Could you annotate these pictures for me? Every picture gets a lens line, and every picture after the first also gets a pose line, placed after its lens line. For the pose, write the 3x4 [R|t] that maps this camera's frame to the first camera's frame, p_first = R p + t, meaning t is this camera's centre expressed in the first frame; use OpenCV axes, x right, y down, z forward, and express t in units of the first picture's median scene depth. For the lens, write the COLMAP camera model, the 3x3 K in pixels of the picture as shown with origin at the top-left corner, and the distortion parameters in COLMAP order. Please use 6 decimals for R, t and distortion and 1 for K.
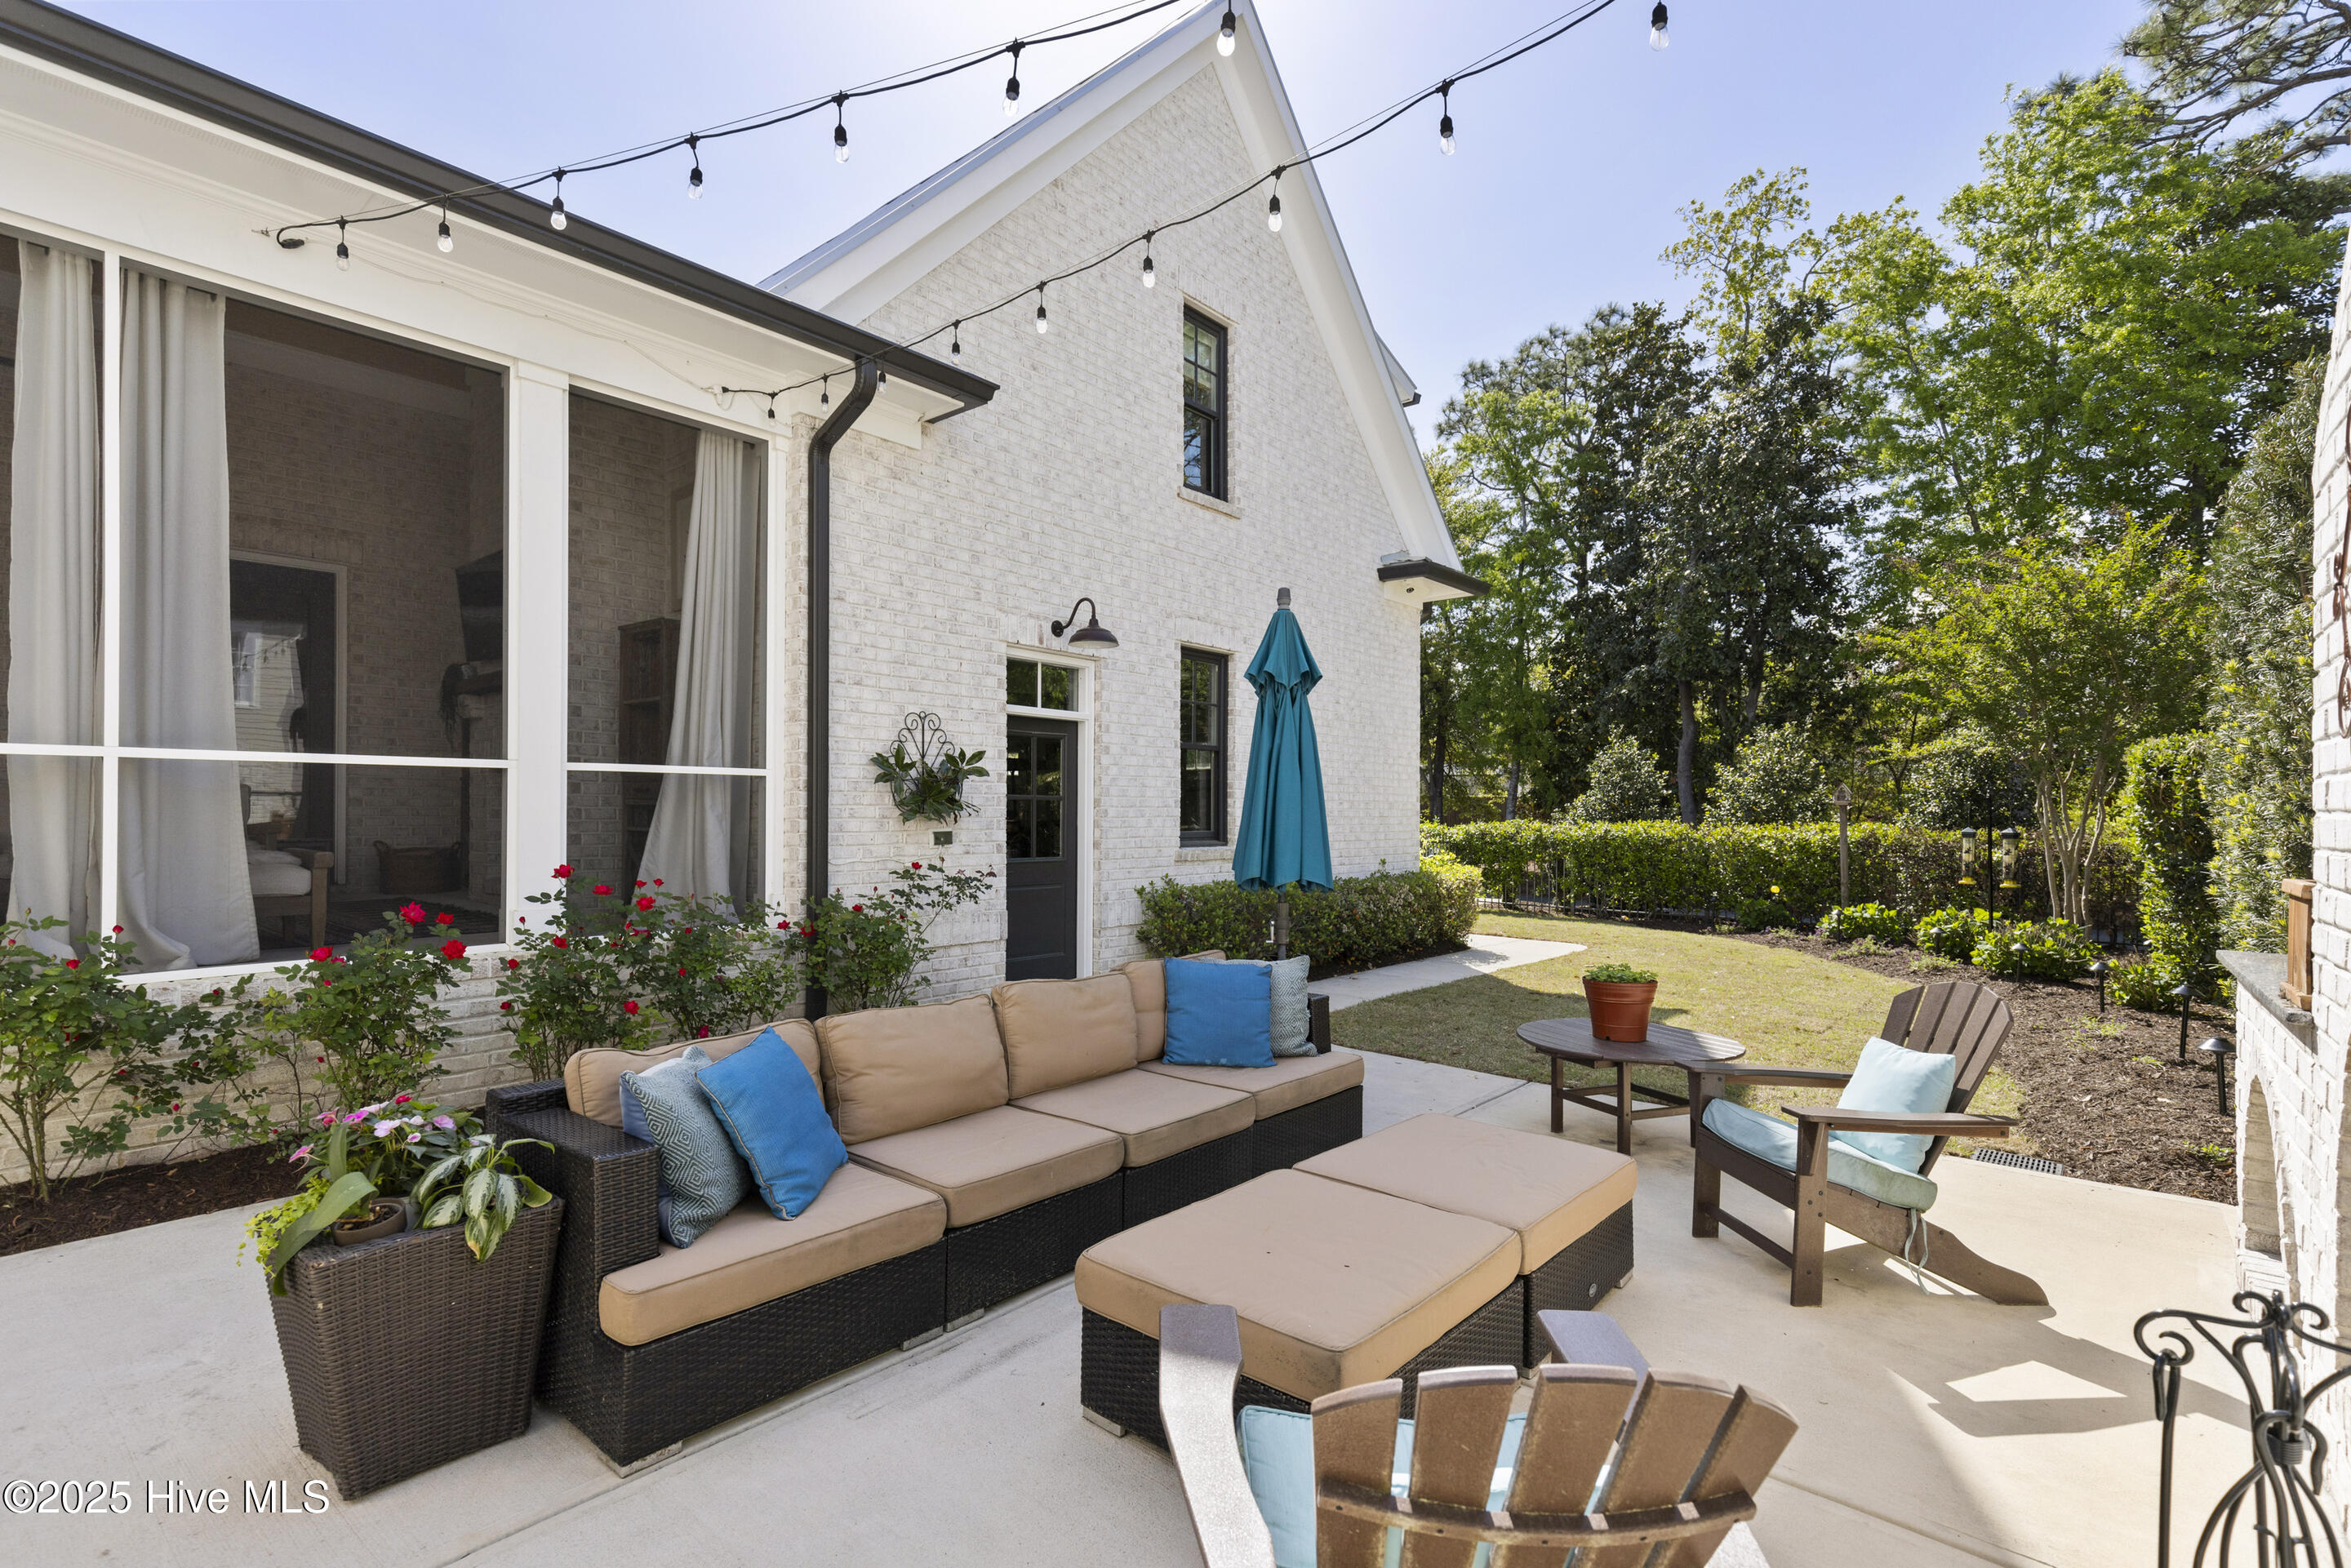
lens RADIAL K [[1061.8, 0, 1175.5], [0, 1061.8, 784.0], [0, 0, 1]] dist [0.000204, -0.000009]
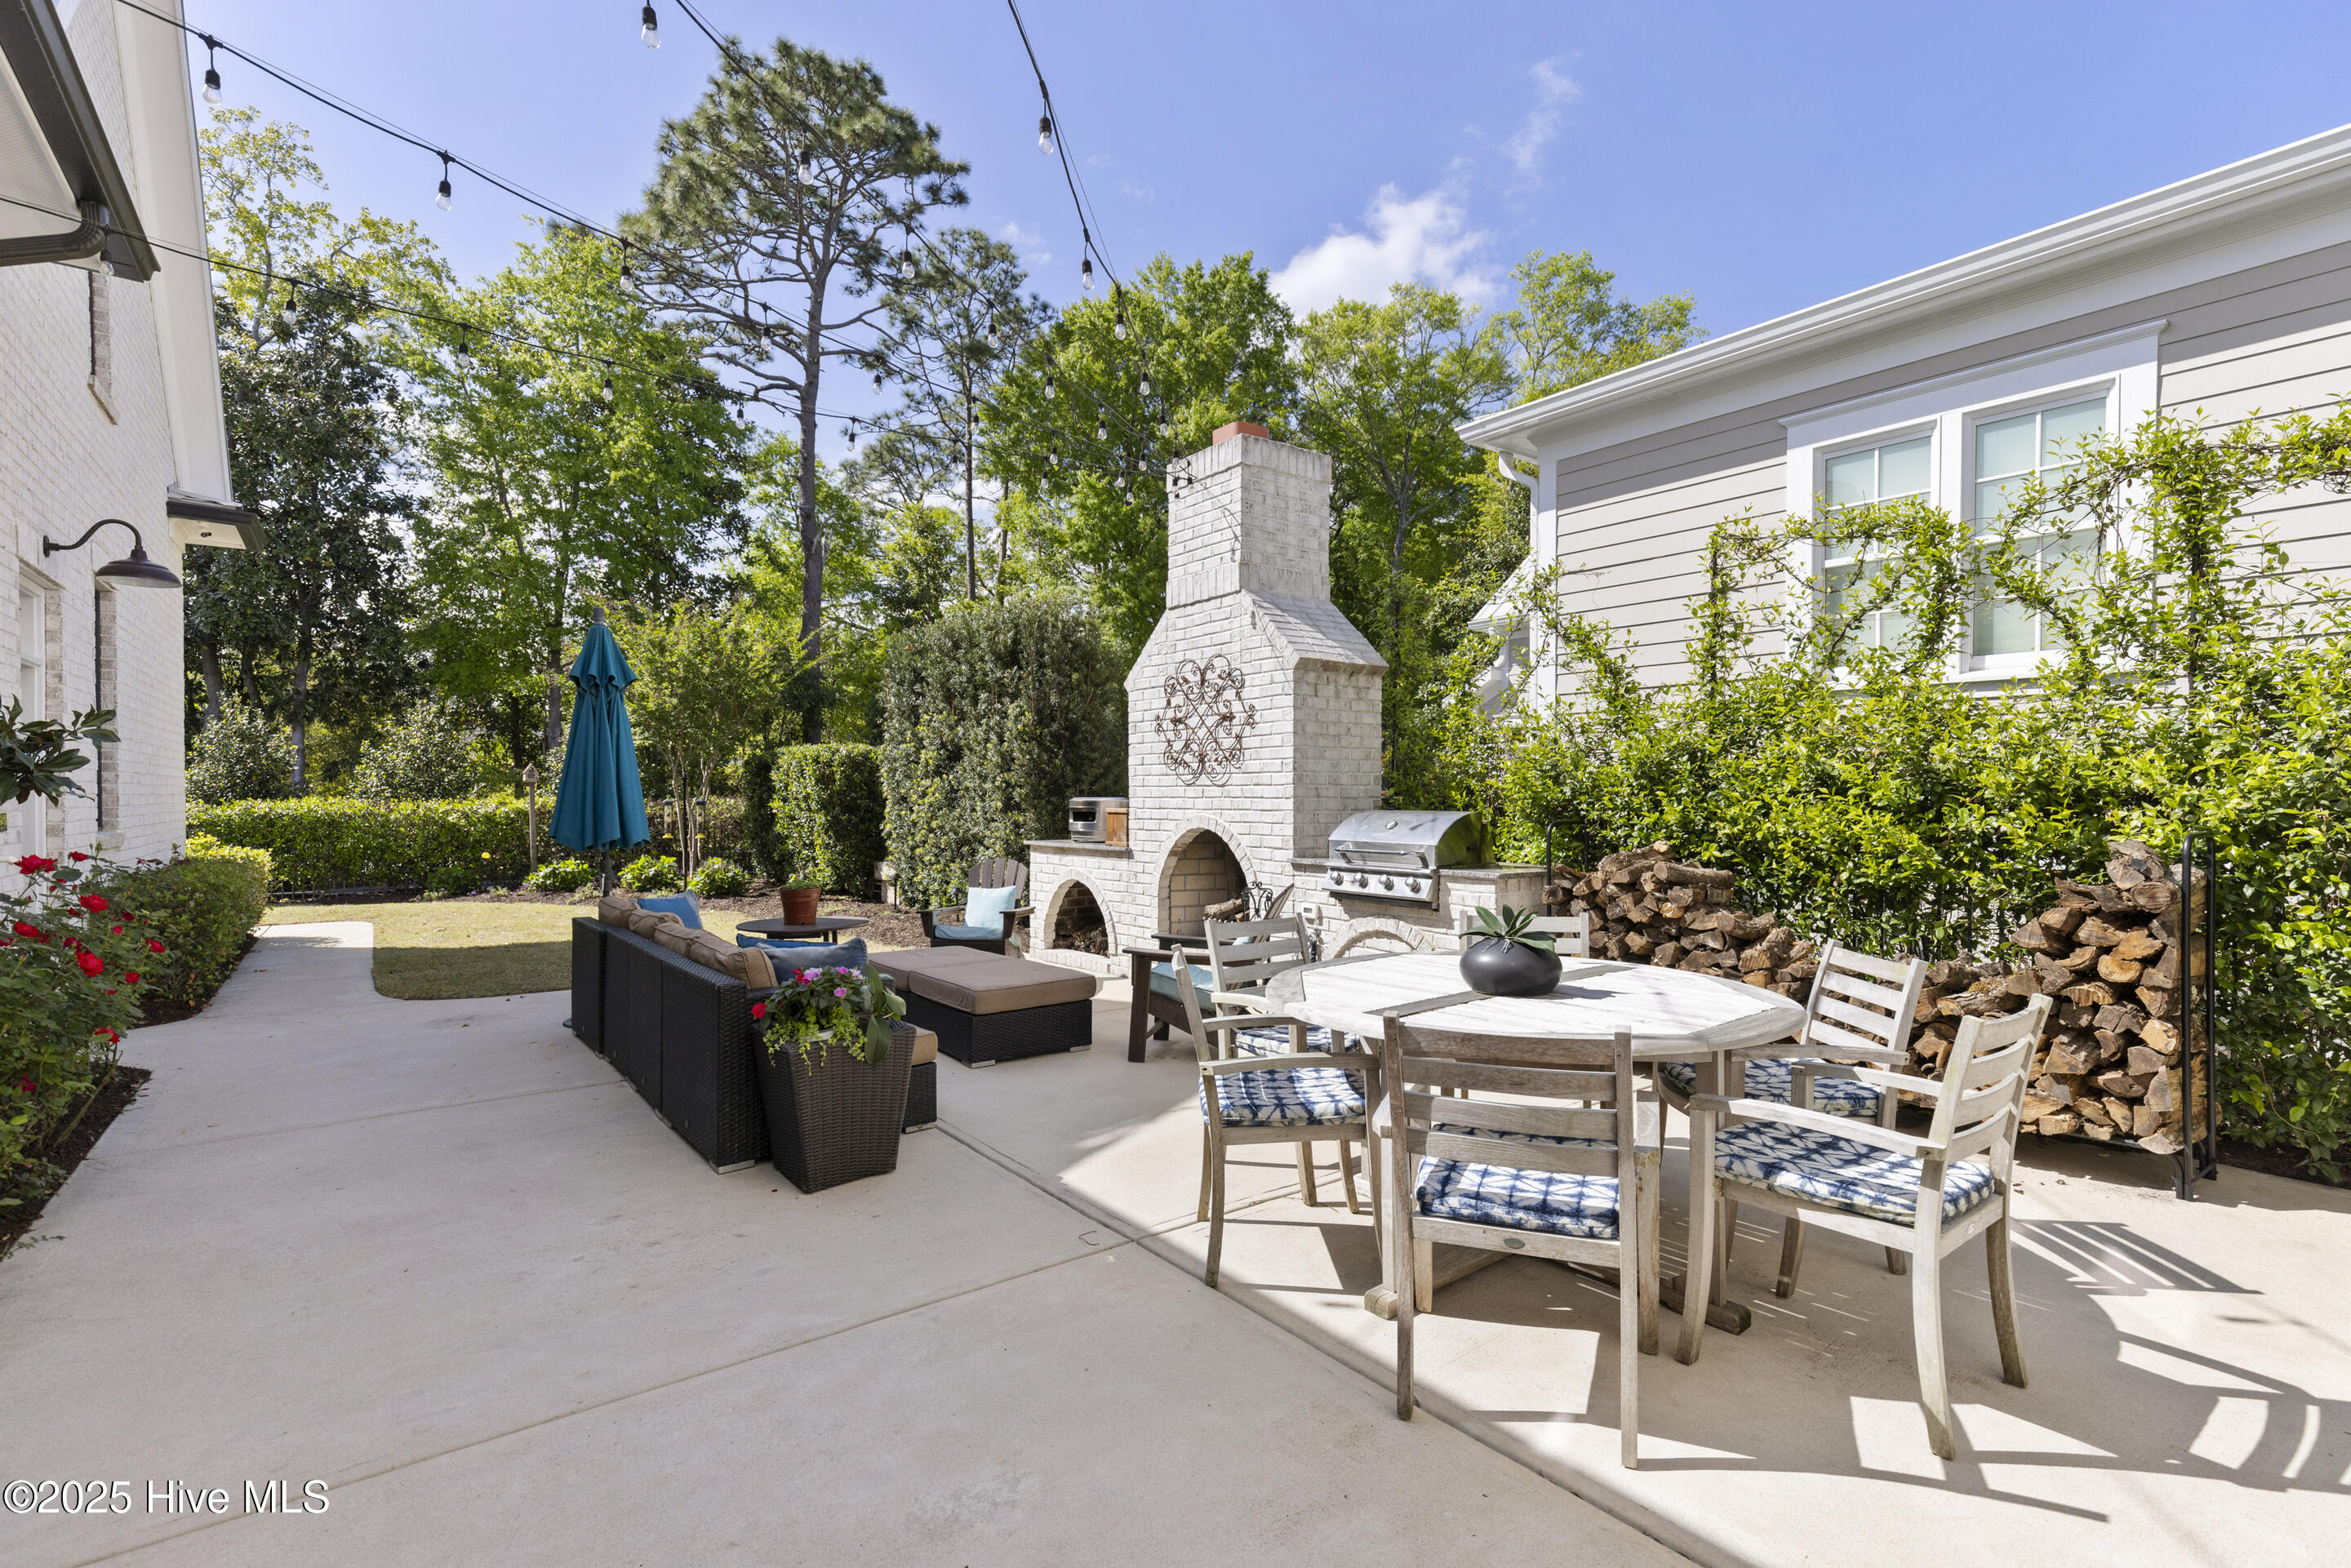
lens RADIAL K [[1084.7, 0, 1175.5], [0, 1084.7, 784.0], [0, 0, 1]] dist [0.000005, -0.000005]
pose [[0.207032, 0.000550, 0.978334, -0.404090], [-0.020546, 0.999782, 0.003786, 0.002279], [-0.978118, -0.020884, 0.206998, 0.027535]]
